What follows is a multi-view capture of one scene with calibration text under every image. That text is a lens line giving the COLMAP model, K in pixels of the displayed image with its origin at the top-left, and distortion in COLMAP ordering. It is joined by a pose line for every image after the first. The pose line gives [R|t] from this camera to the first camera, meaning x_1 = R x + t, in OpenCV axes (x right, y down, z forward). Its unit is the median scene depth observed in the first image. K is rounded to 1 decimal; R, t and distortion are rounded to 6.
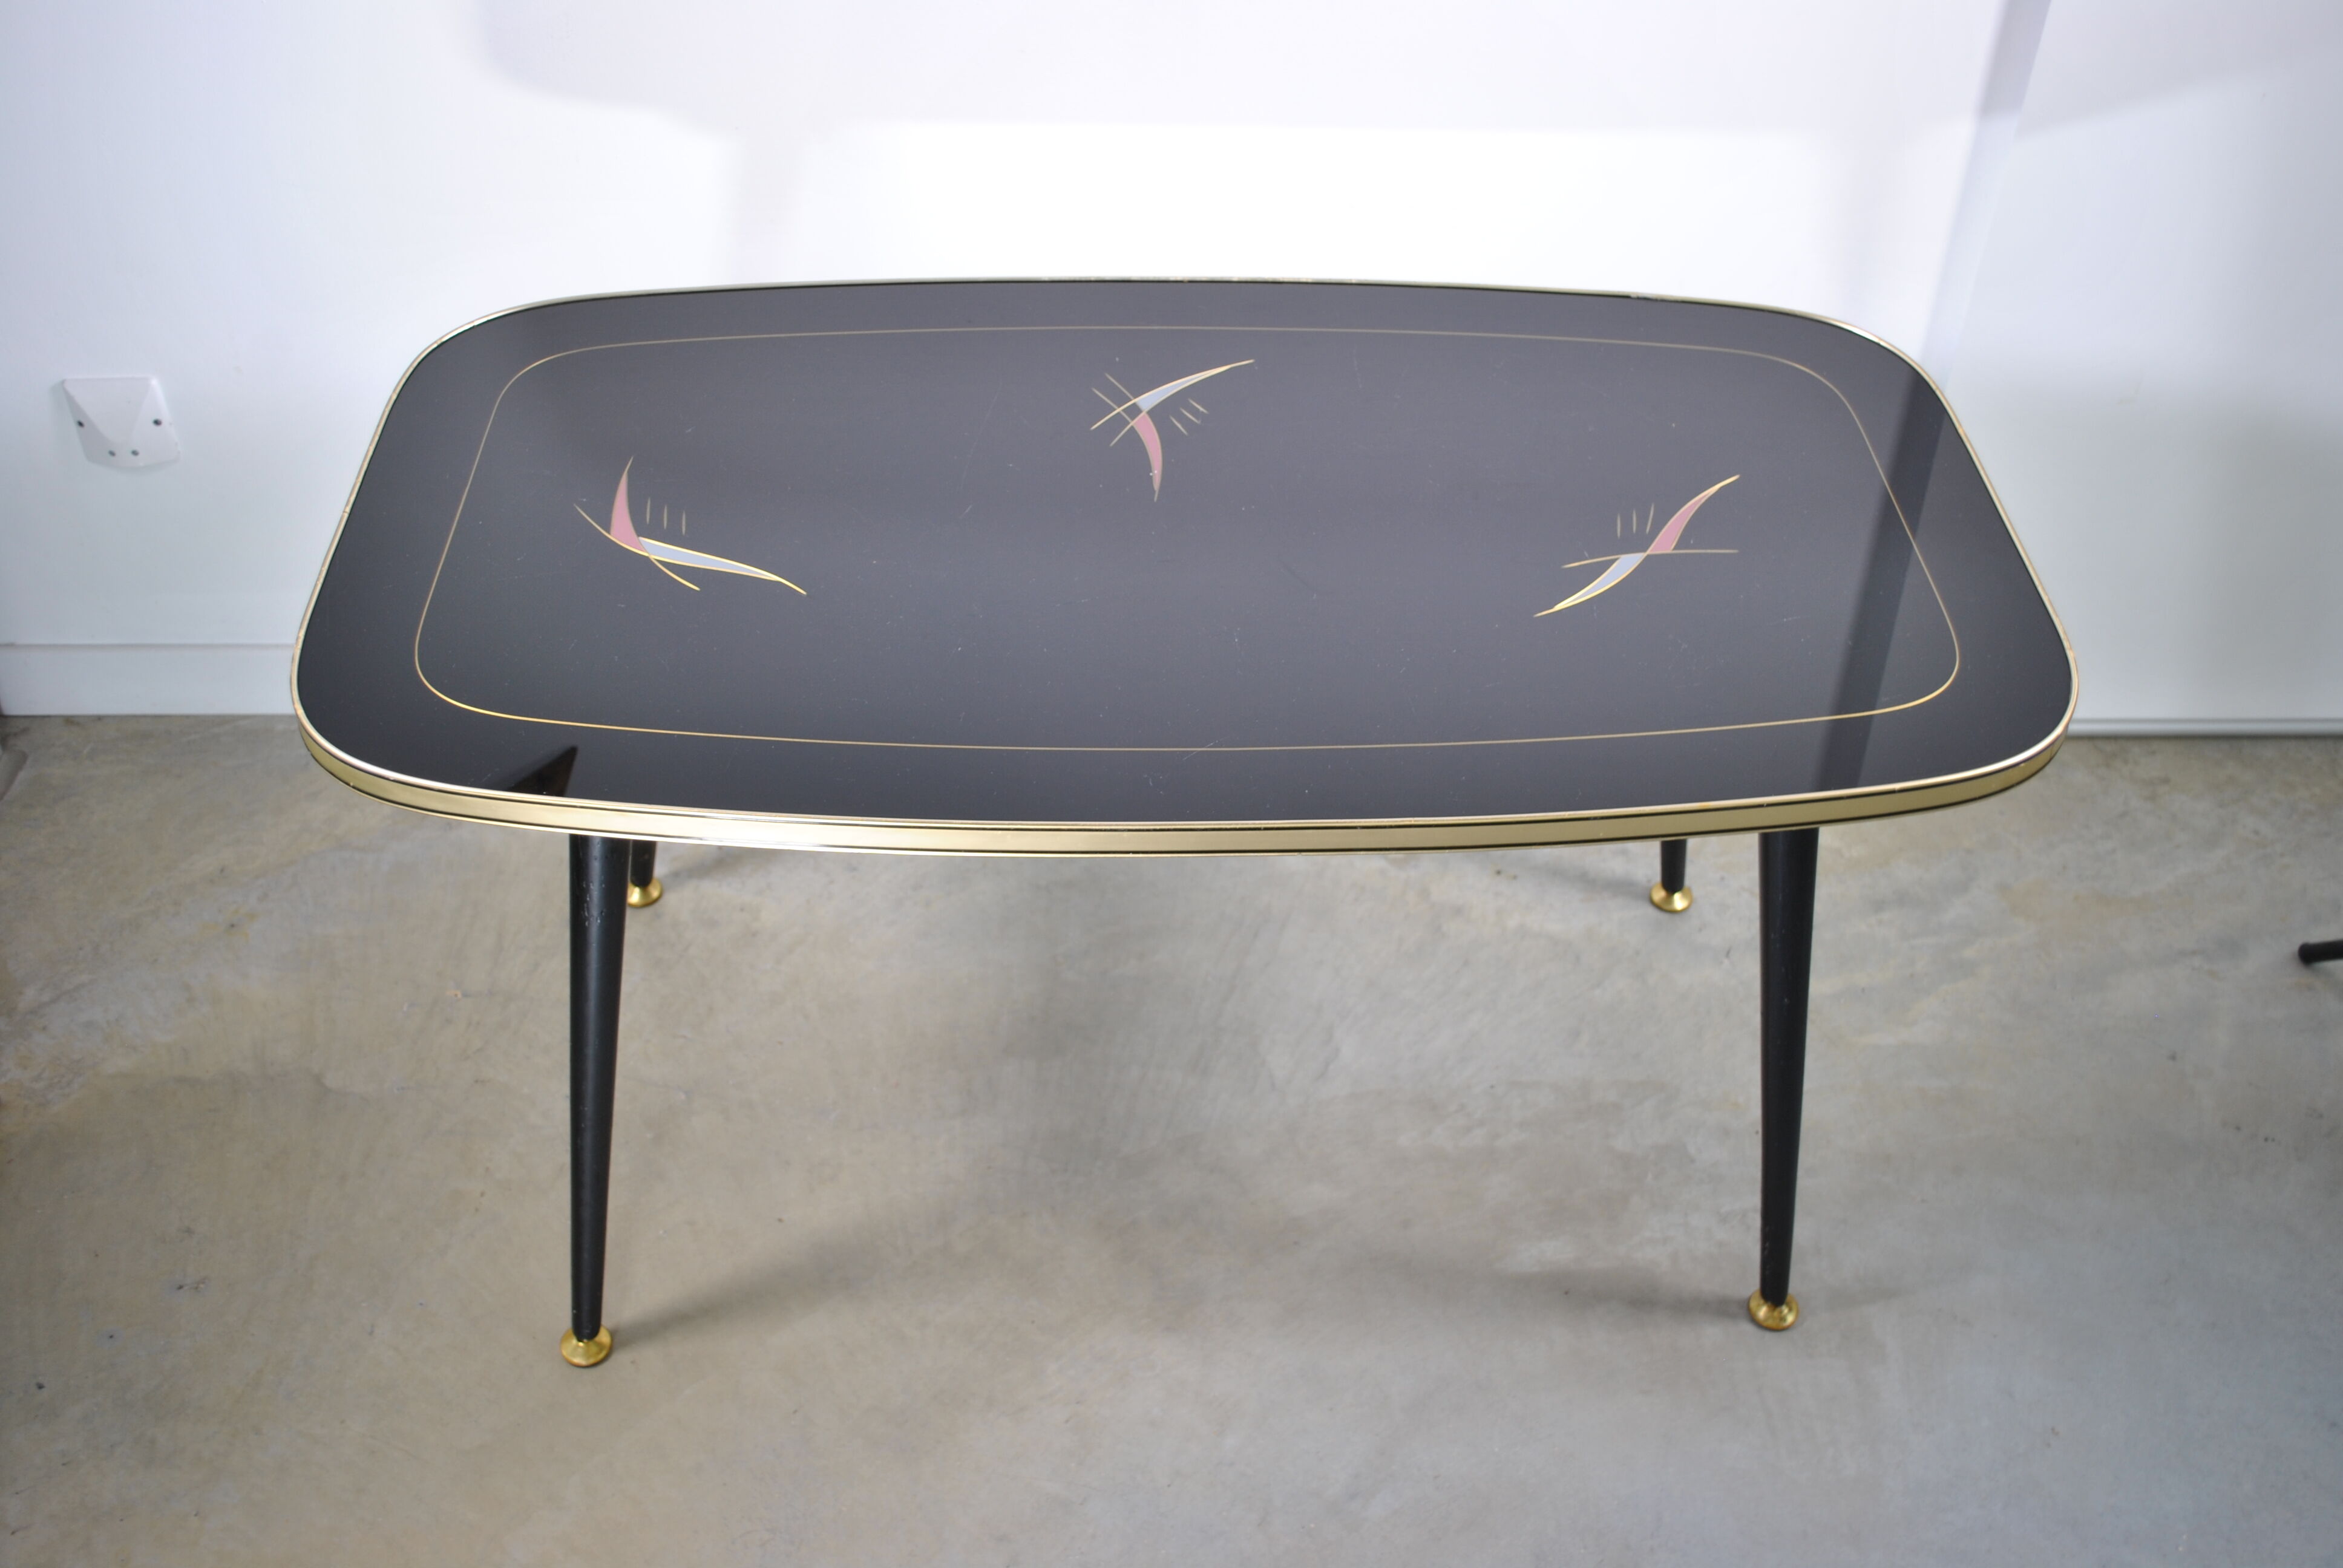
lens RADIAL K [[2475.8, 0, 1171.5], [0, 2475.8, 784.0], [0, 0, 1]] dist [-0.063616, 0.018124]
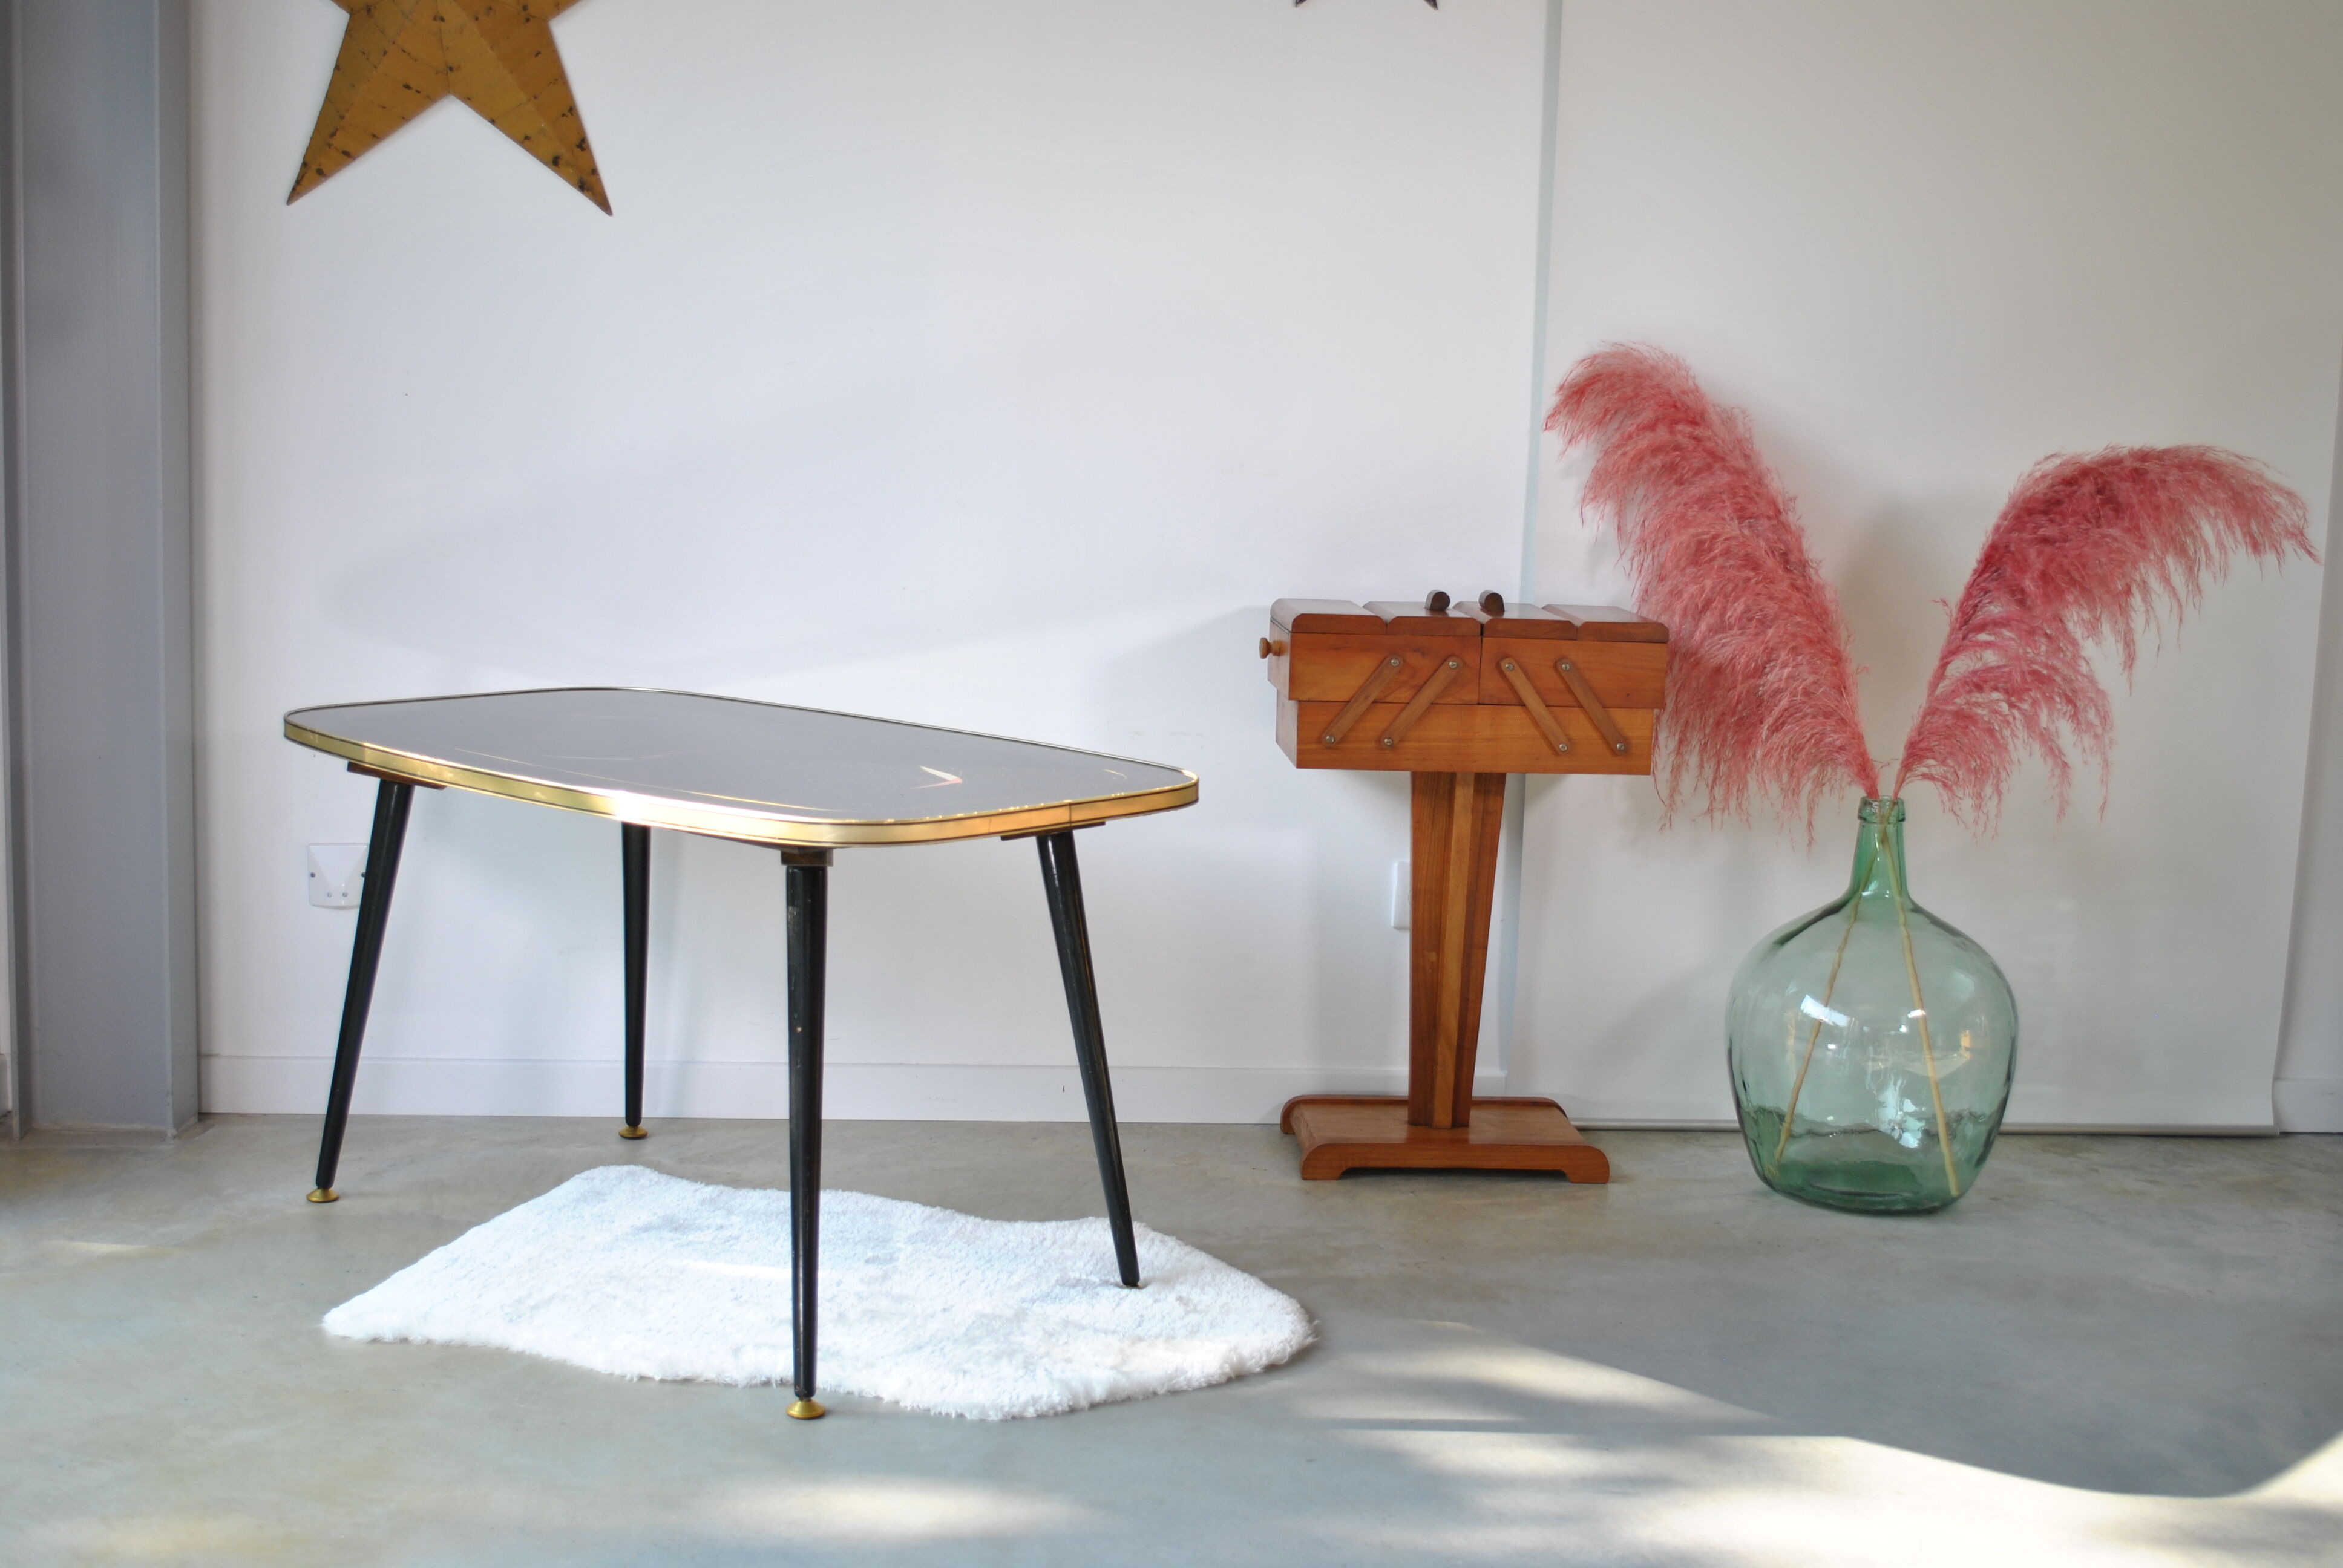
lens RADIAL K [[2686.1, 0, 1171.5], [0, 2686.1, 784.0], [0, 0, 1]] dist [-0.057047, -0.000401]
pose [[0.998709, -0.002037, 0.050747, 0.005533], [0.029872, 0.831659, -0.554483, 0.798146], [-0.041075, 0.555283, 0.830647, -0.469157]]
